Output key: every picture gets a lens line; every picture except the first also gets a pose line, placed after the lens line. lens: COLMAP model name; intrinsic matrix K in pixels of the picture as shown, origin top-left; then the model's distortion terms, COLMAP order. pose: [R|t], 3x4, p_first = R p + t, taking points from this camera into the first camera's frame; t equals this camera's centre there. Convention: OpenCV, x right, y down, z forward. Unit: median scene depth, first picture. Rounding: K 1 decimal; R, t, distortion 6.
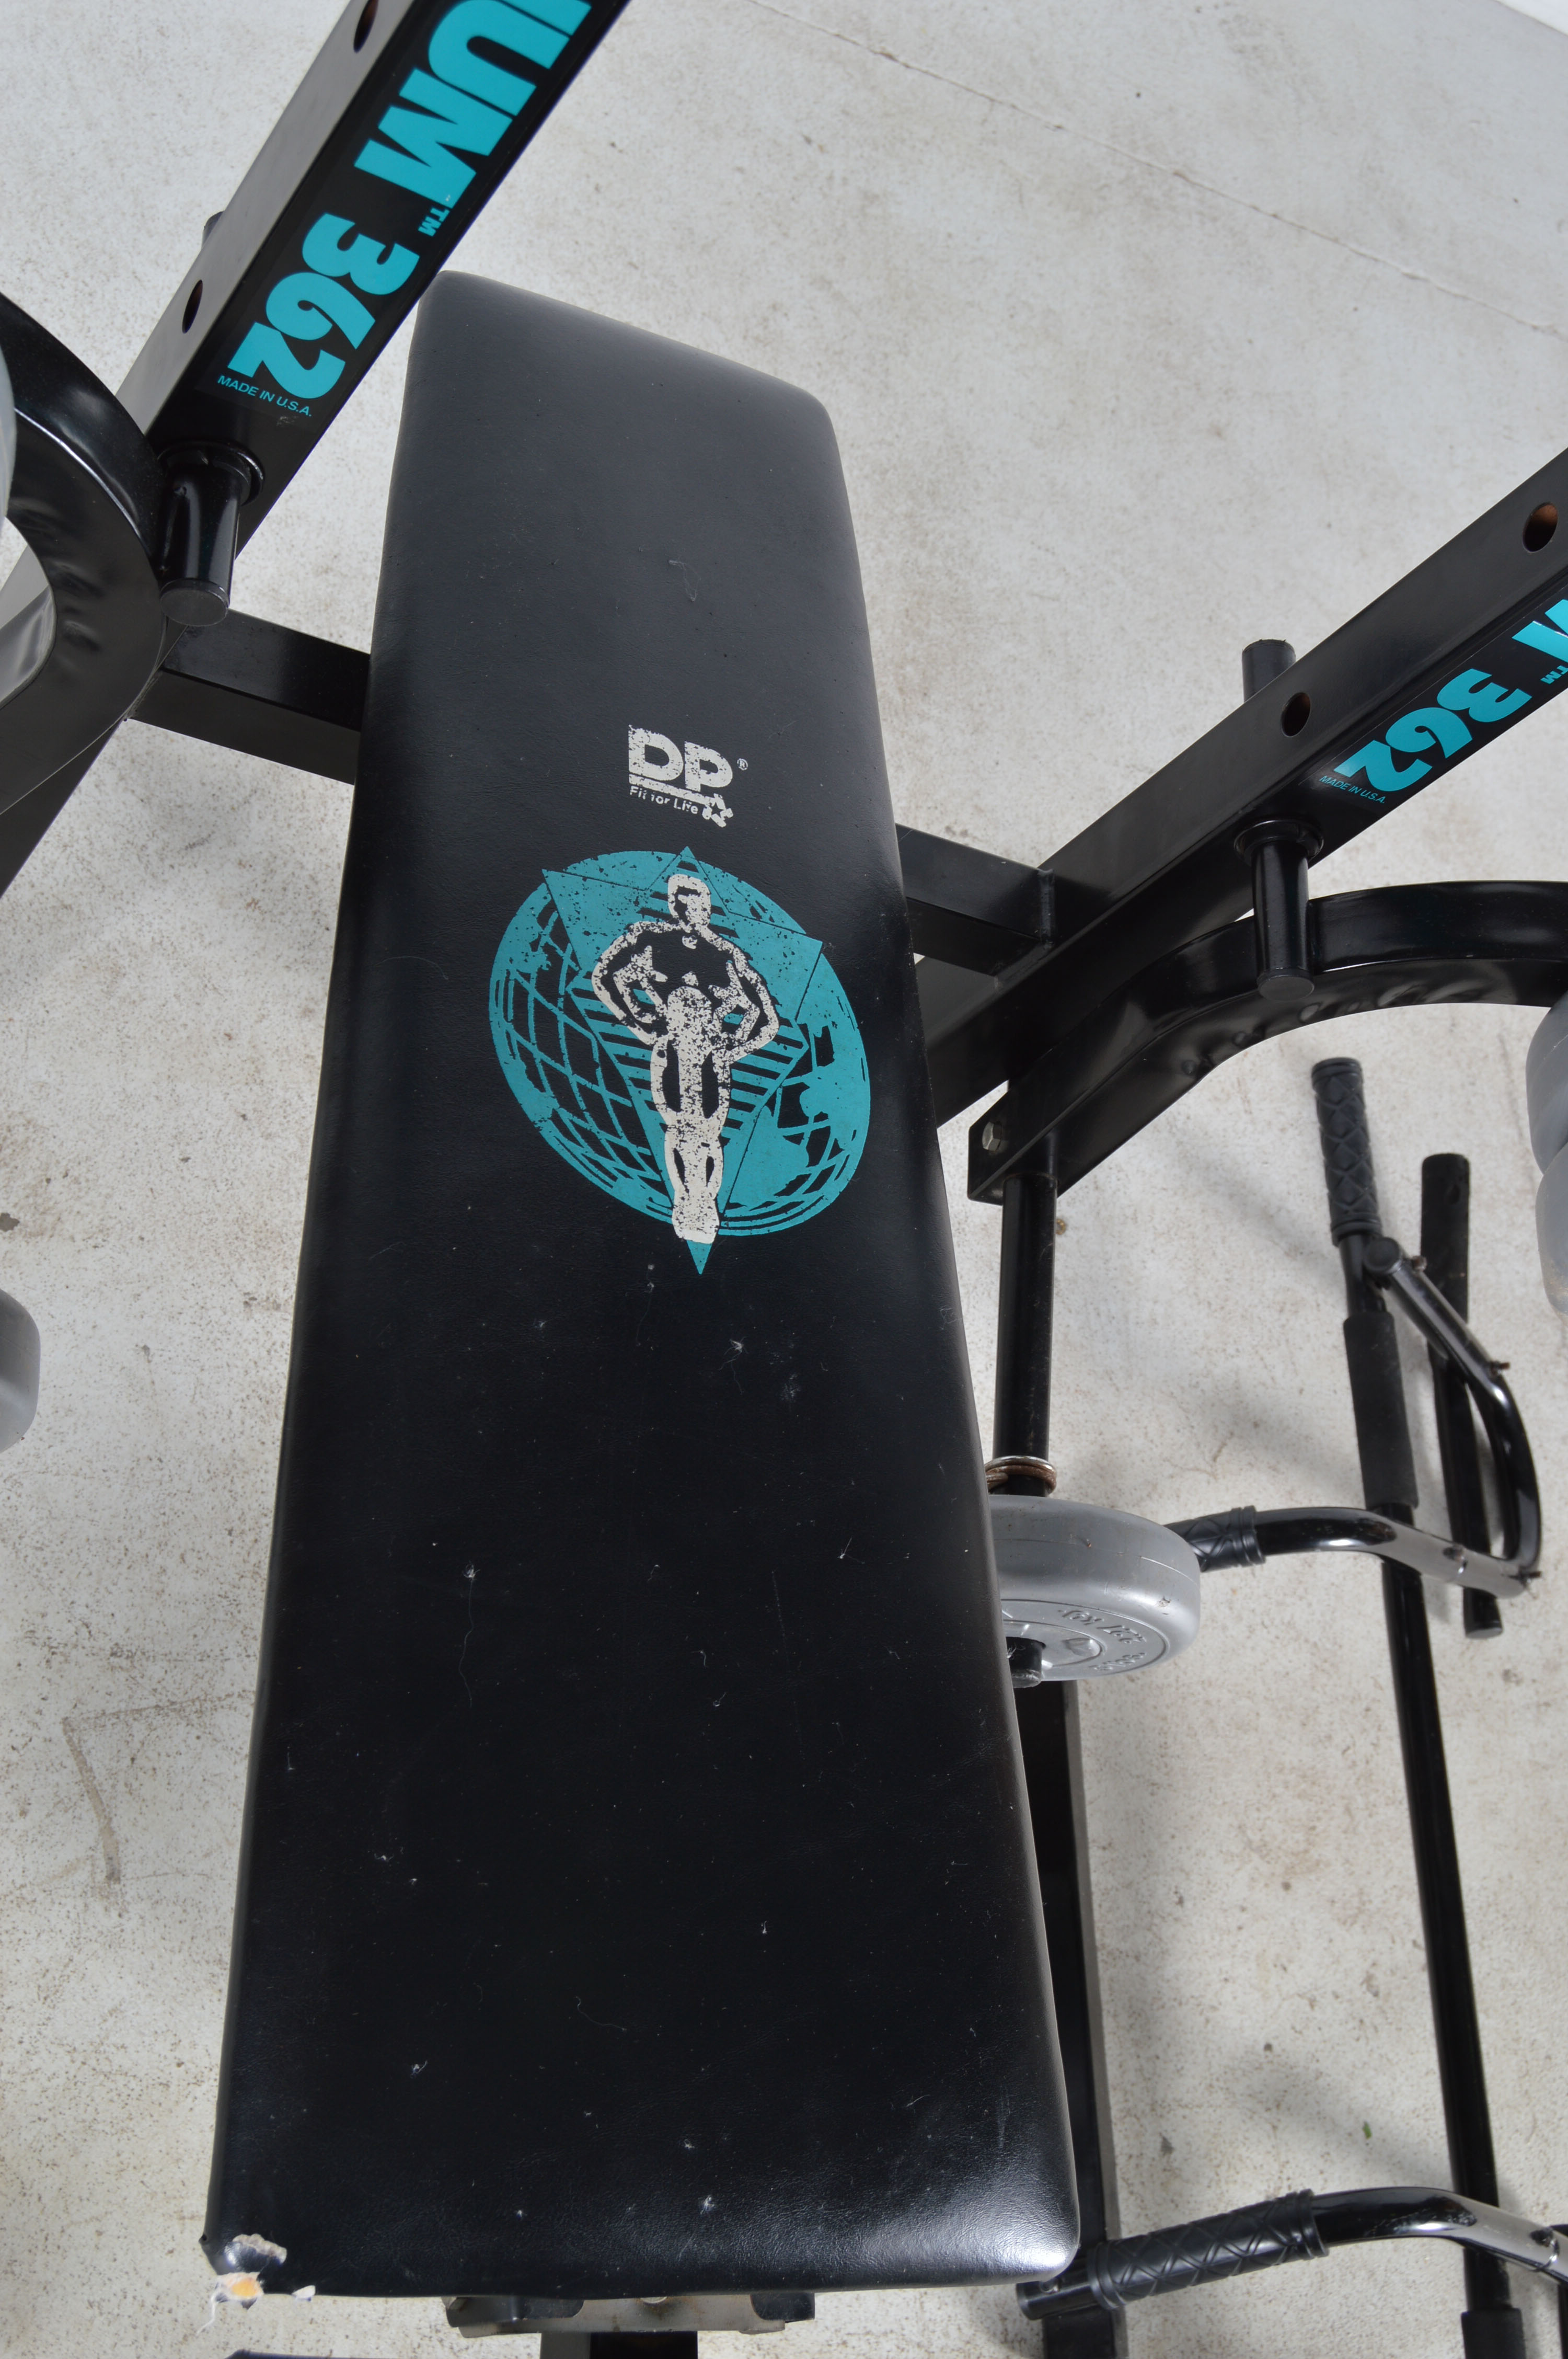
lens RADIAL K [[2864.8, 0, 793.1], [0, 2864.8, 1178.5], [0, 0, 1]] dist [-0.051335, 0.000000]
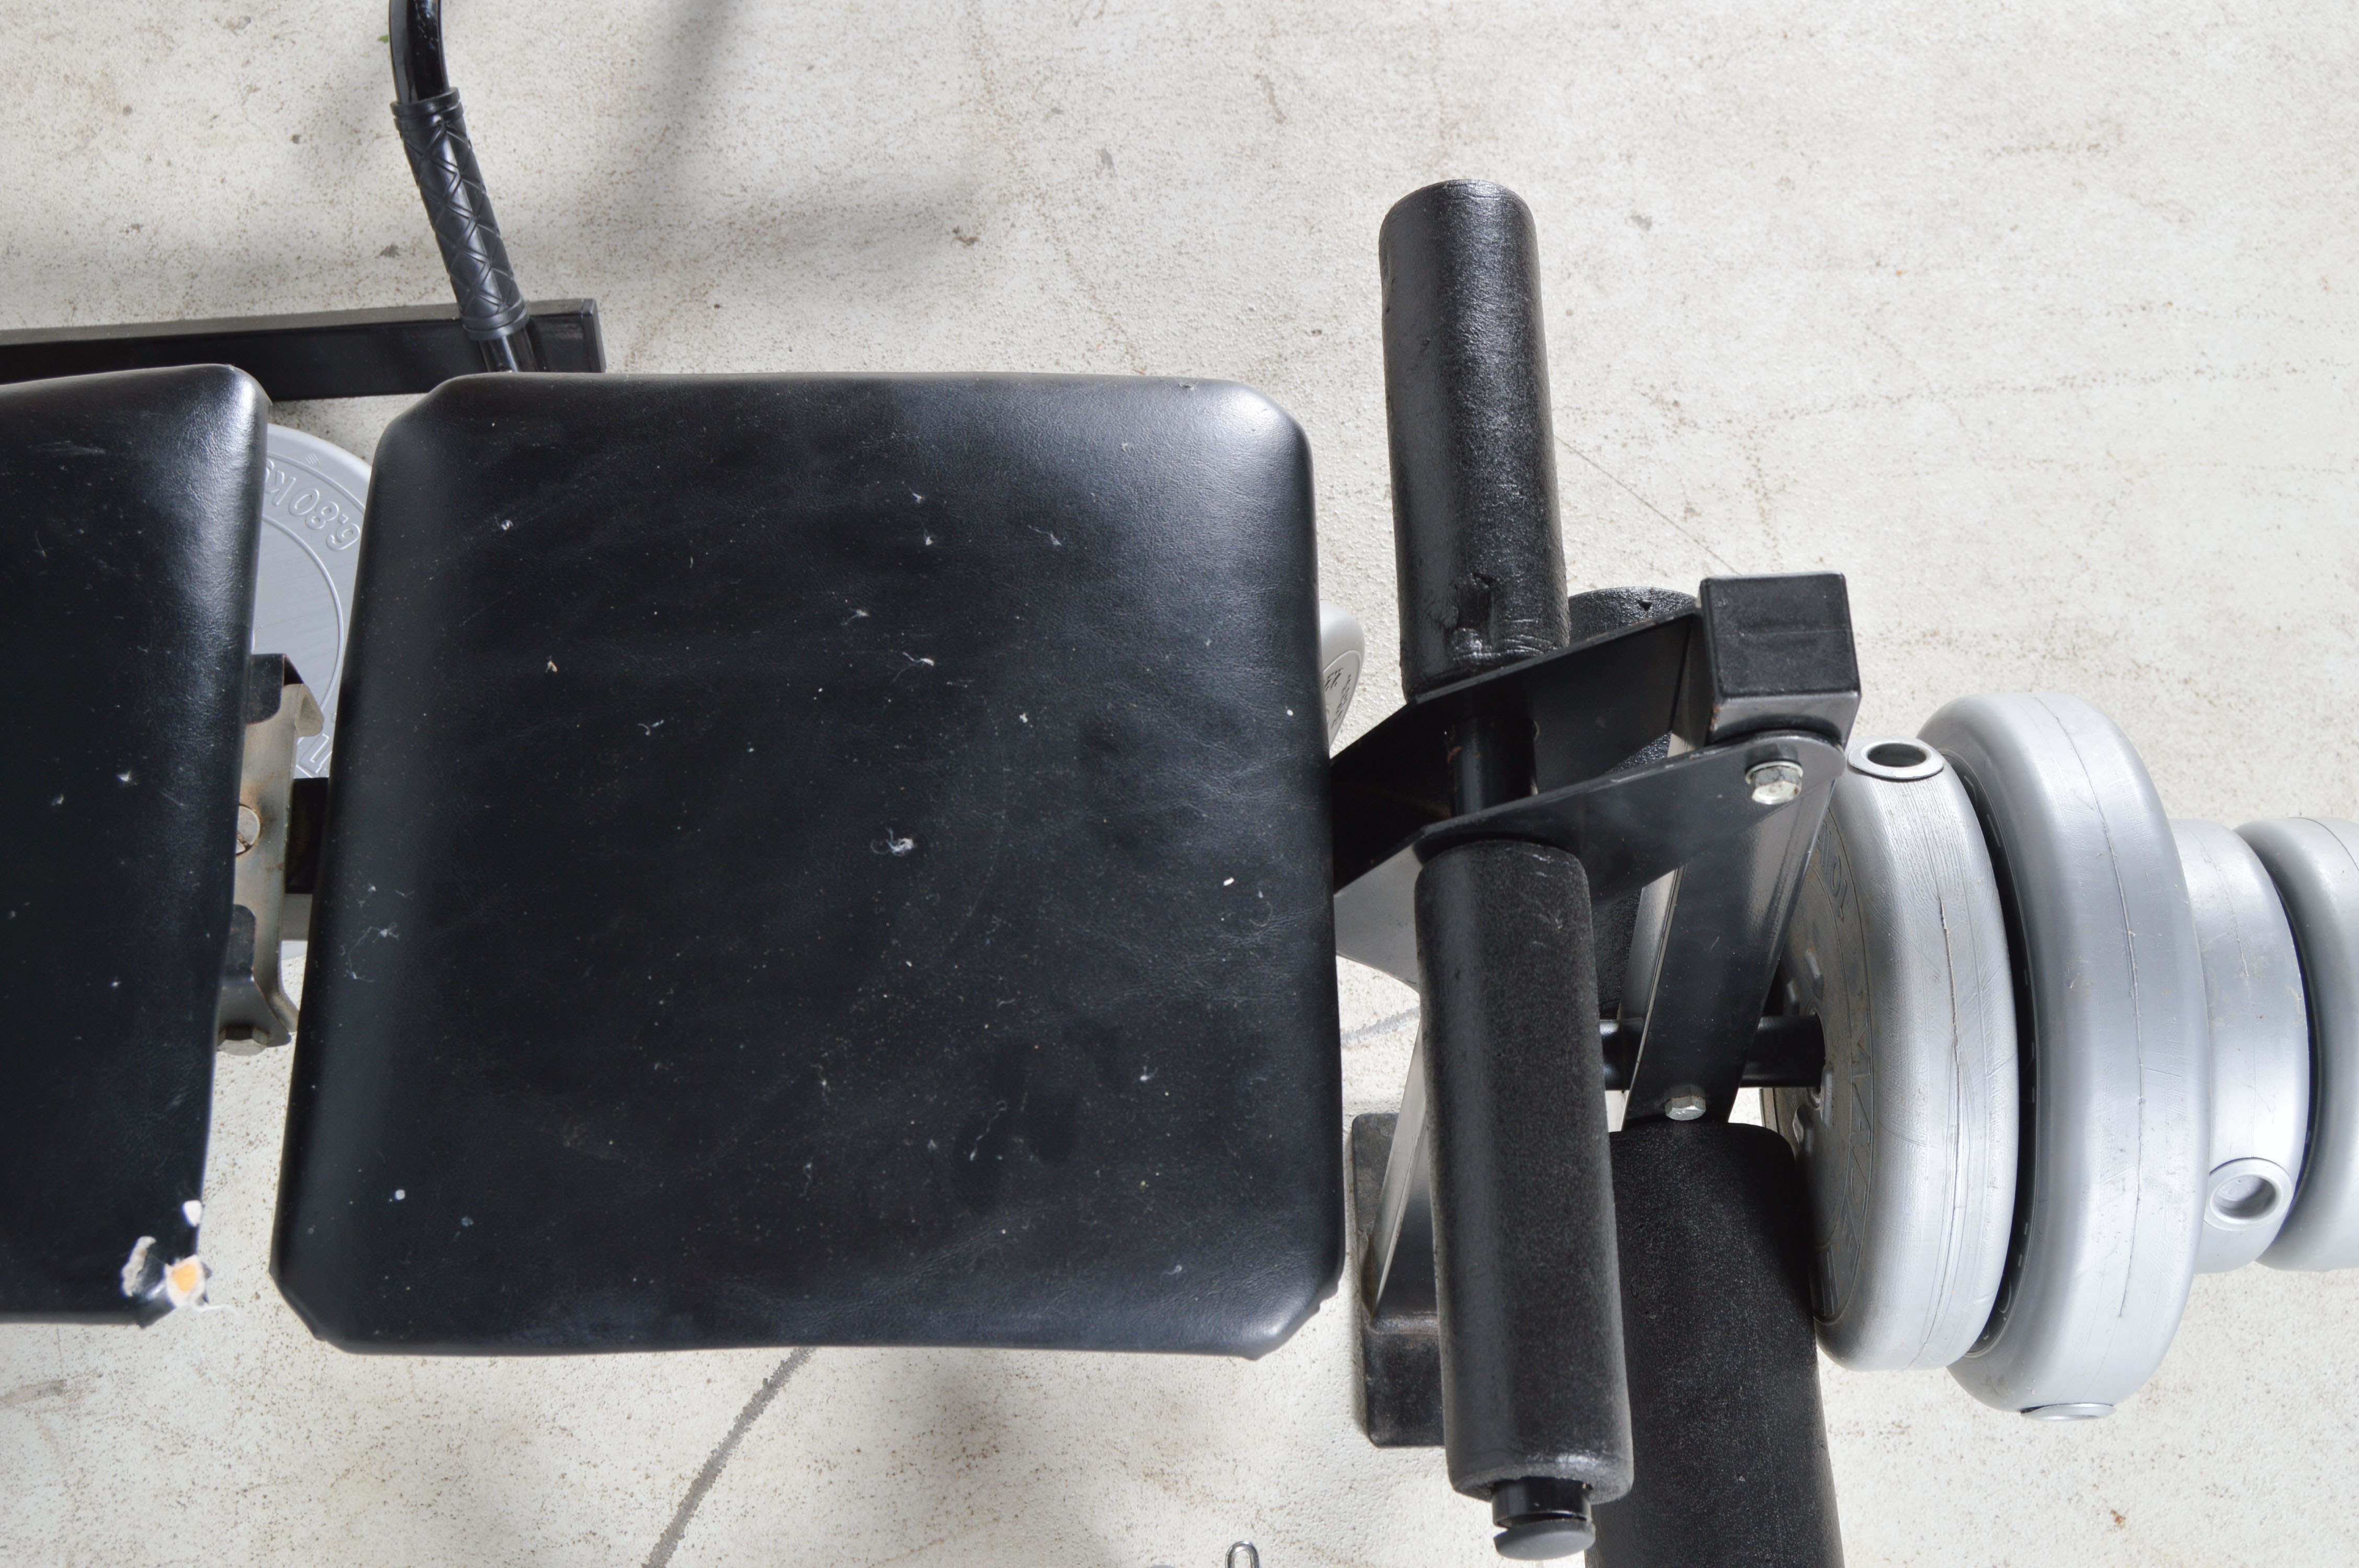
lens RADIAL K [[2864.8, 0, 1180.9], [0, 2864.8, 788.7], [0, 0, 1]] dist [-0.051335, 0.000000]
pose [[-0.013318, -0.997485, -0.069609, 0.016547], [0.891955, -0.043315, 0.450045, 0.163039], [-0.451928, -0.056095, 0.890289, 0.018424]]
